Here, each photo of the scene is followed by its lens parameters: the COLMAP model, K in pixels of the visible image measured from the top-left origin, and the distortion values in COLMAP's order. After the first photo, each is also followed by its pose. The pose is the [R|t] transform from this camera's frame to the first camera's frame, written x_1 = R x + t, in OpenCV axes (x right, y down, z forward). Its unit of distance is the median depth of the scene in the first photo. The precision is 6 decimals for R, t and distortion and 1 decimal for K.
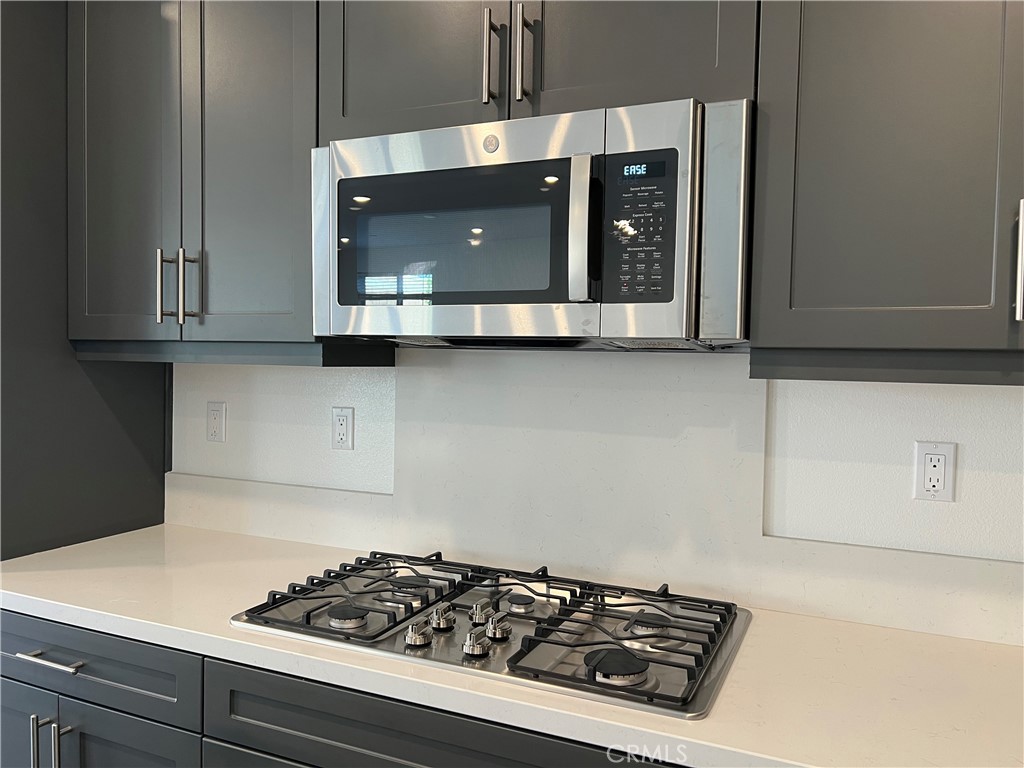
lens RADIAL K [[764.9, 0, 512.0], [0, 764.9, 384.0], [0, 0, 1]] dist [0.066932, -0.077035]
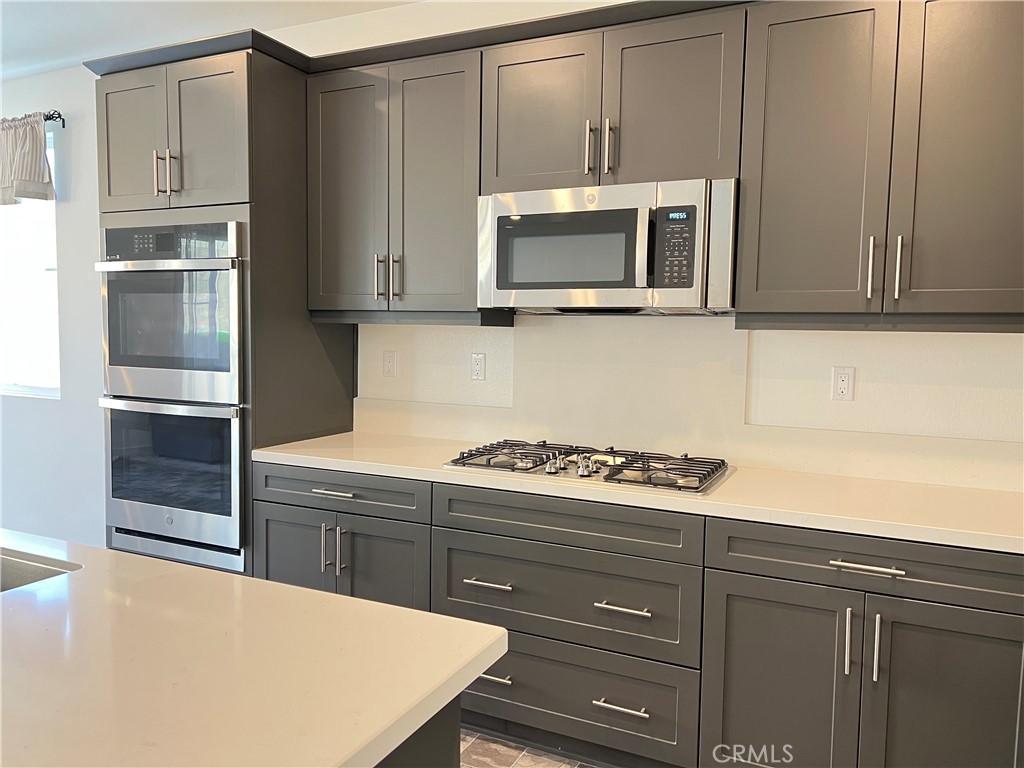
lens RADIAL K [[769.1, 0, 498.5], [0, 769.1, 384.8], [0, 0, 1]] dist [0.079889, -0.151413]
pose [[0.999356, 0.001912, -0.035819, -0.174786], [-0.000640, 0.999370, 0.035492, 0.055402], [0.035864, -0.035447, 0.998728, -0.805858]]
